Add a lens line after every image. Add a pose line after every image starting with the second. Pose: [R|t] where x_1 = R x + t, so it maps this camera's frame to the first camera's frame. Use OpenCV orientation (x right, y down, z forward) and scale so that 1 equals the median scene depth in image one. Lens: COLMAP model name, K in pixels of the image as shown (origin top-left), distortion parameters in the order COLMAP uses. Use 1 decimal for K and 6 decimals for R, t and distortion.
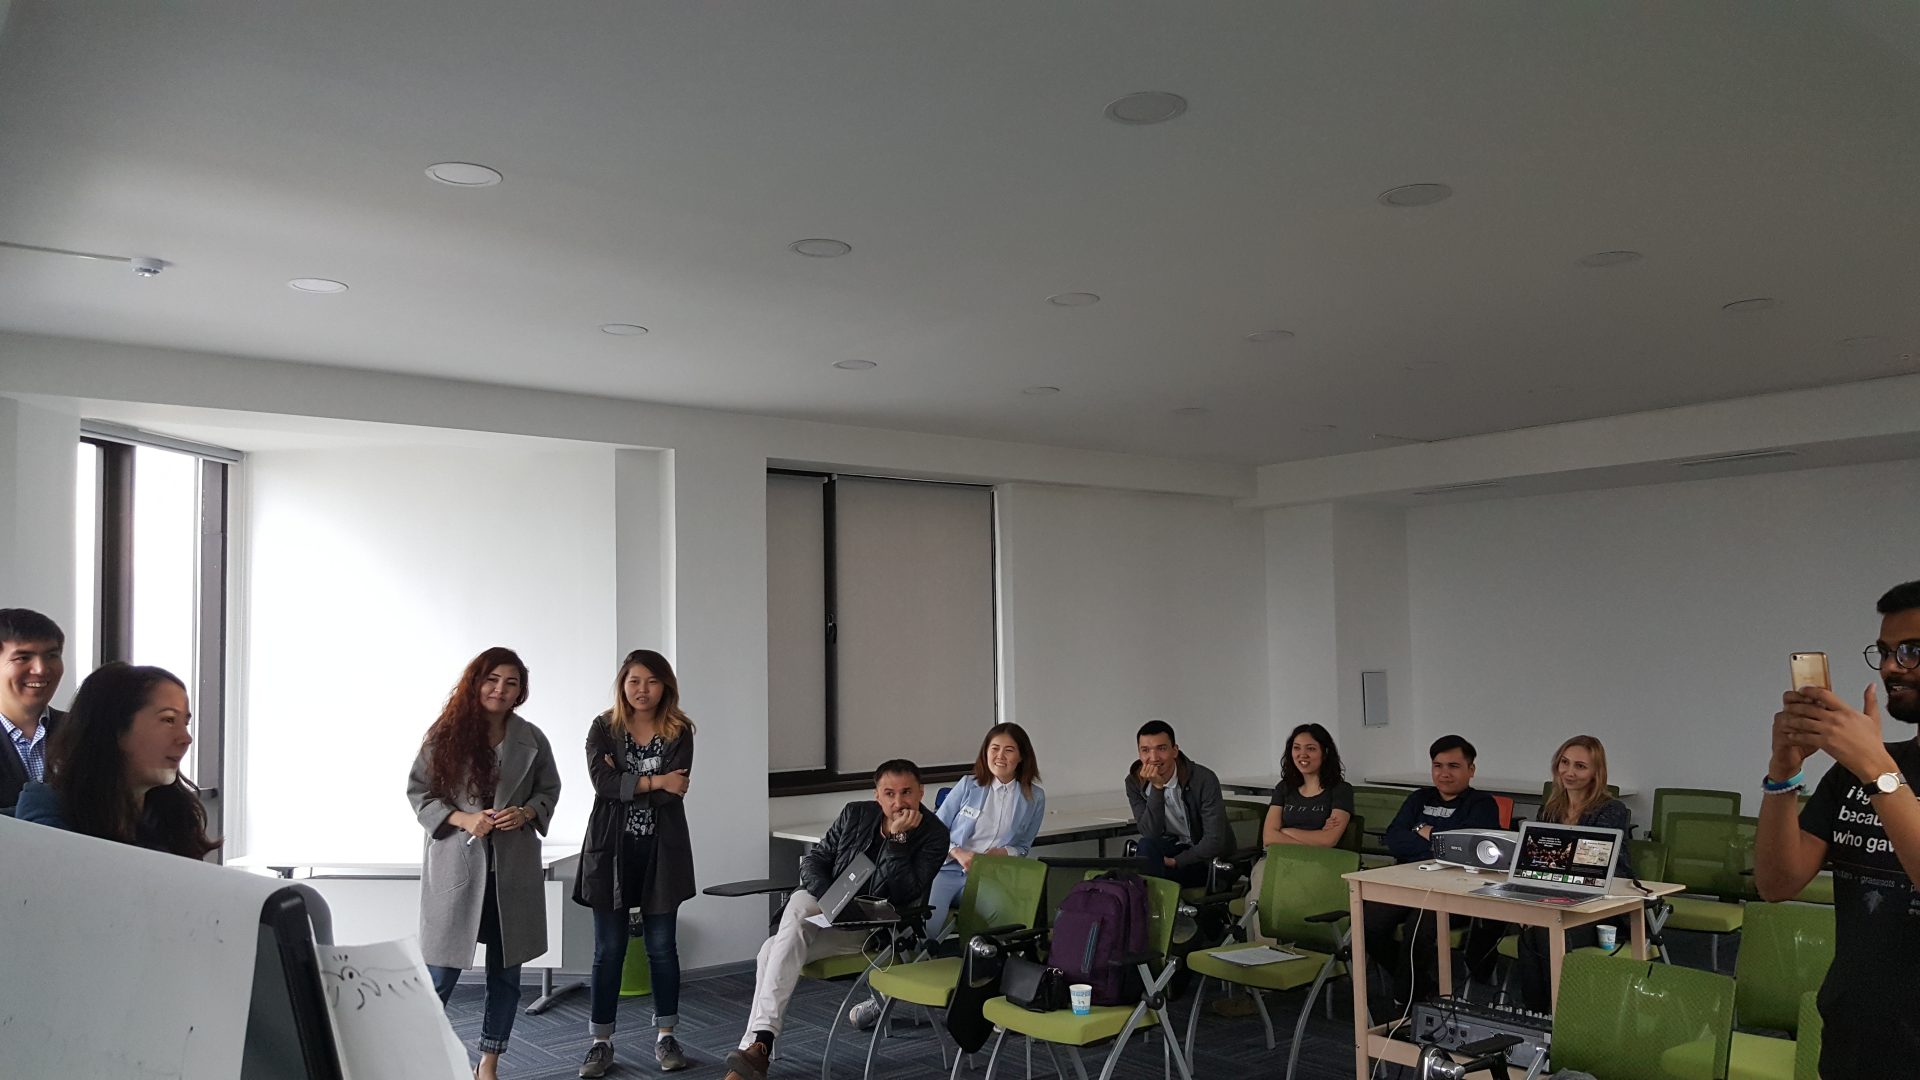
lens RADIAL K [[1409.5, 0, 968.2], [0, 1409.5, 587.5], [0, 0, 1]] dist [0.122372, -0.158198]
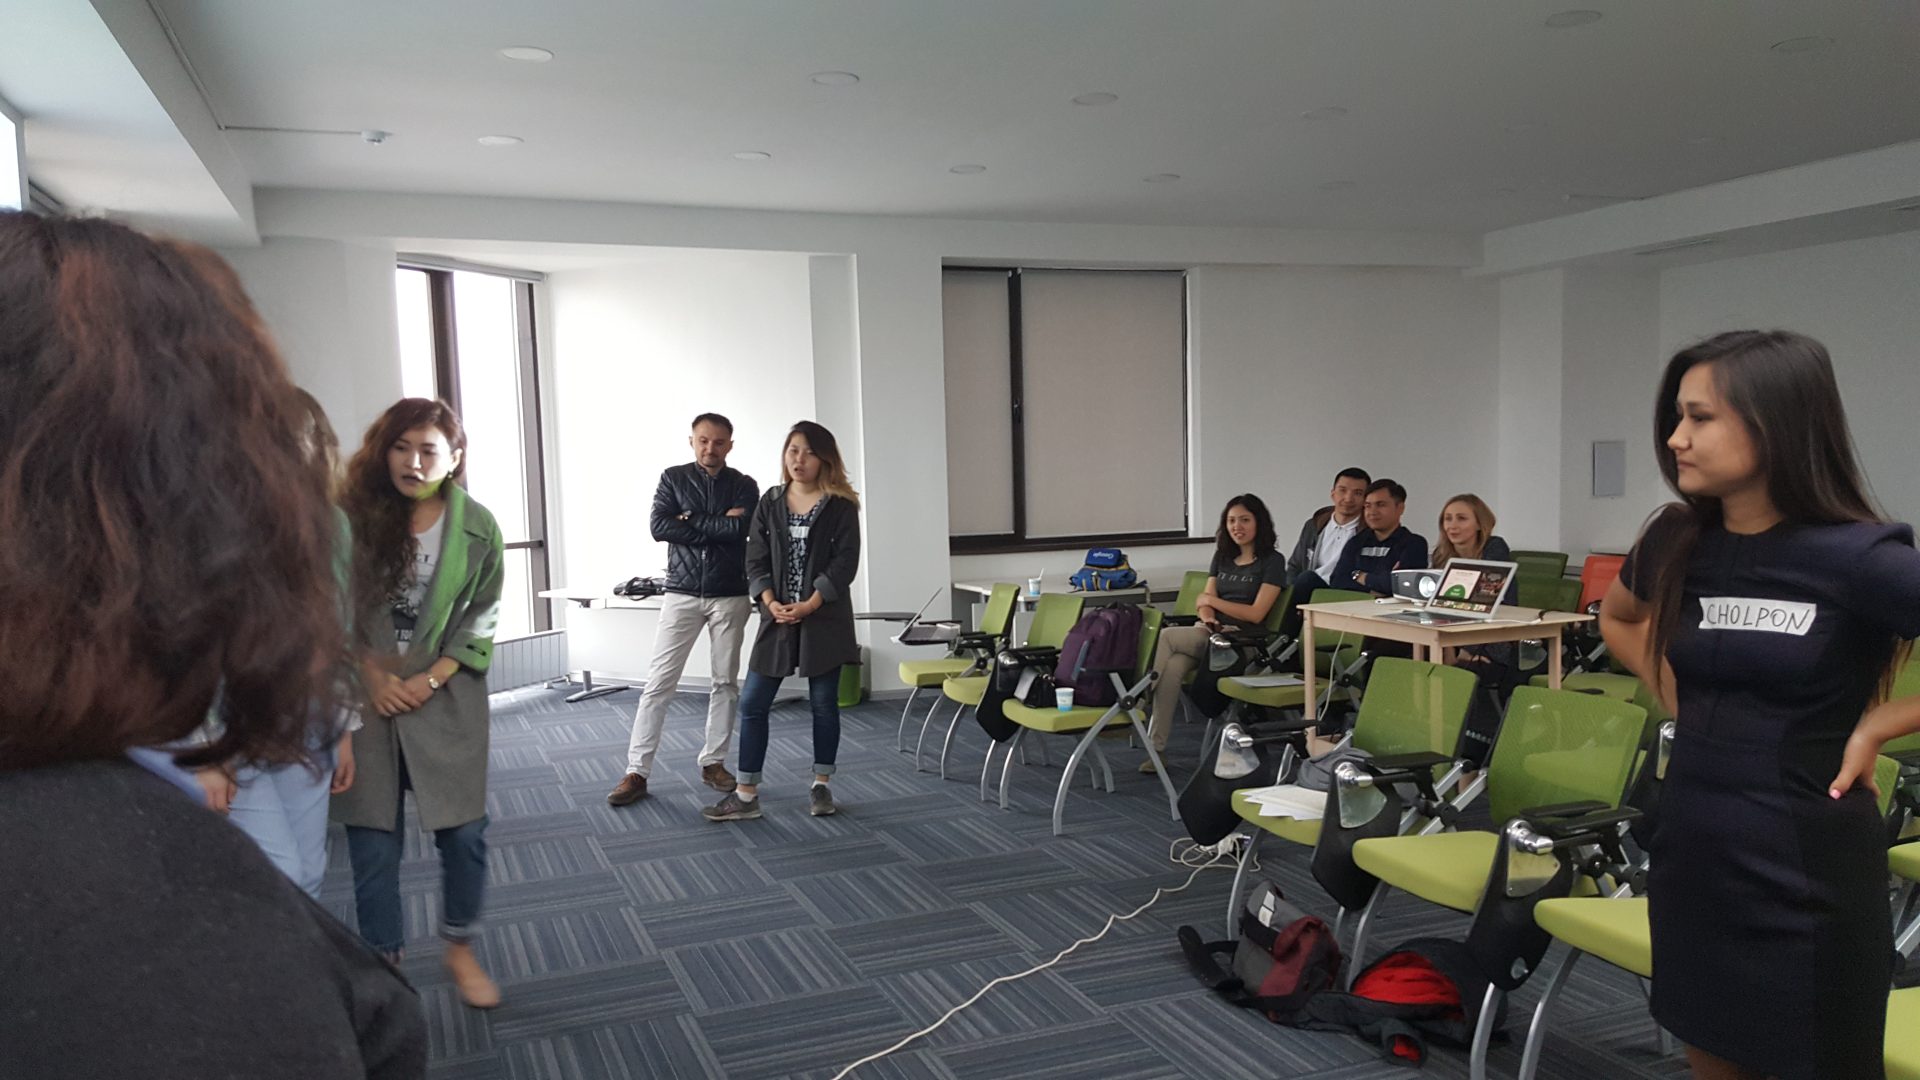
lens RADIAL K [[1409.5, 0, 968.2], [0, 1409.5, 587.5], [0, 0, 1]] dist [0.122372, -0.158198]
pose [[0.956248, 0.016282, -0.292102, 0.238129], [0.025686, 0.989921, 0.139269, 0.013907], [0.291426, -0.140679, 0.946193, -0.113008]]
